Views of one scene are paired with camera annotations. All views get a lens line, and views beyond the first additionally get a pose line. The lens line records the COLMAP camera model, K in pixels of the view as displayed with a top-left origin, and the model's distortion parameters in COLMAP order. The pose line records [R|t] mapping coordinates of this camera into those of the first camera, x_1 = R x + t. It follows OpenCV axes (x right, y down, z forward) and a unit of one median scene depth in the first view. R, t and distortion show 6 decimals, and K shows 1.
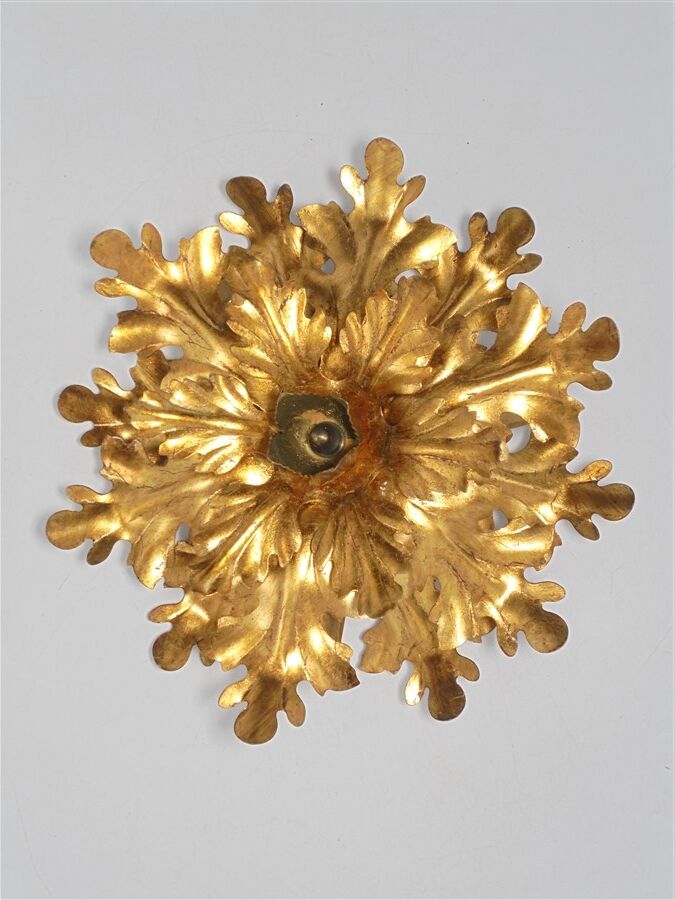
lens RADIAL K [[1631.5, 0, 337.5], [0, 1631.5, 450.0], [0, 0, 1]] dist [0.022947, 0.018084]
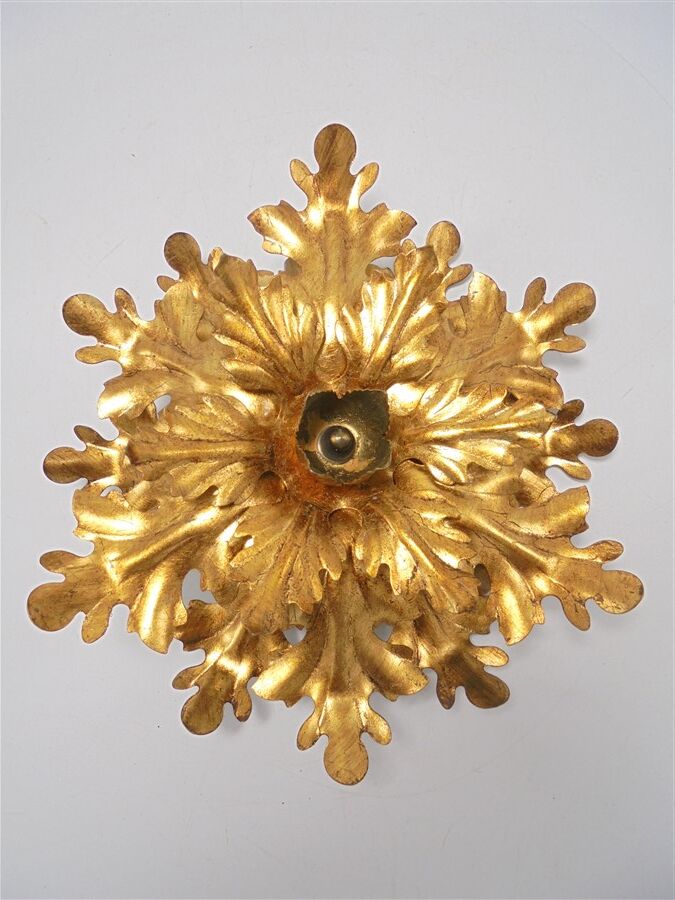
lens RADIAL K [[704.8, 0, 337.5], [0, 704.8, 450.0], [0, 0, 1]] dist [-0.127194, 0.169975]
pose [[-0.968235, 0.240427, 0.068675, -0.034331], [-0.220052, -0.949757, 0.222575, -0.100259], [0.118738, 0.200393, 0.972494, 0.599396]]
